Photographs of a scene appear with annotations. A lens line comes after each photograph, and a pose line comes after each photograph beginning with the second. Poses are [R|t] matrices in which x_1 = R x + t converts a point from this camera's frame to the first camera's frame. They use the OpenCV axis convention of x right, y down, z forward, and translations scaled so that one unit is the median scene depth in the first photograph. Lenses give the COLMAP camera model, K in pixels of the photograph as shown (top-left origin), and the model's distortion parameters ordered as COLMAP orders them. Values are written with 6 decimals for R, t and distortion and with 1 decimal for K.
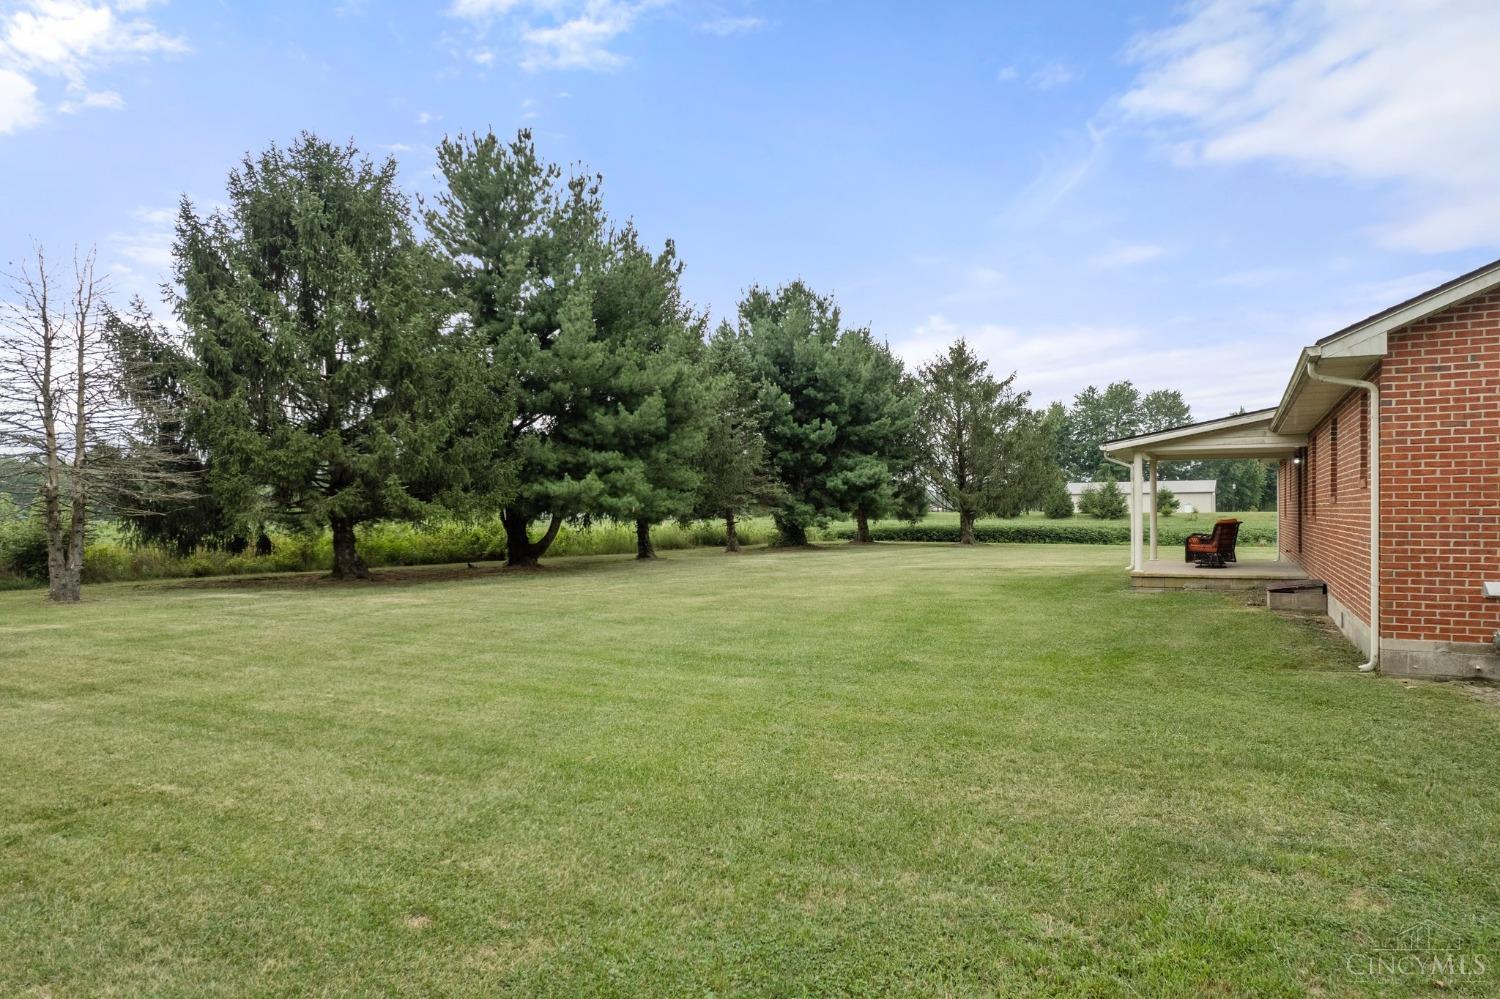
lens RADIAL K [[942.0, 0, 761.3], [0, 942.0, 512.4], [0, 0, 1]] dist [-0.007097, -0.000444]
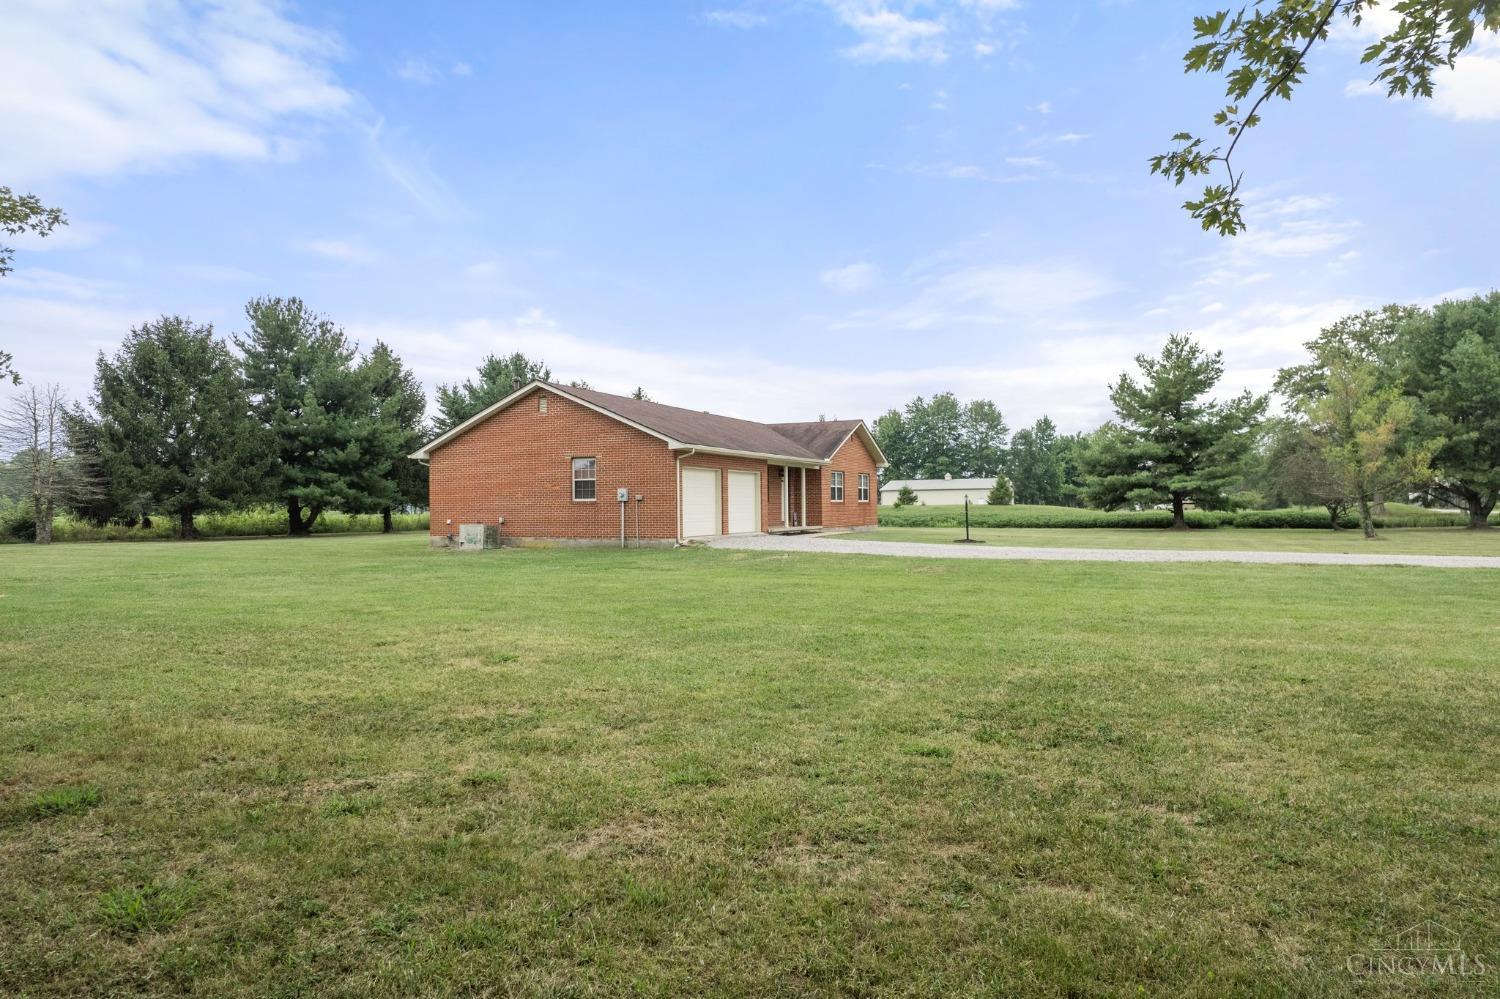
lens RADIAL K [[930.1, 0, 750.0], [0, 930.1, 499.5], [0, 0, 1]] dist [-0.054139, 0.044113]
pose [[0.998458, -0.002503, 0.055452, 0.616883], [0.002970, 0.999961, -0.008350, 0.007522], [-0.055429, 0.008502, 0.998426, -0.958716]]
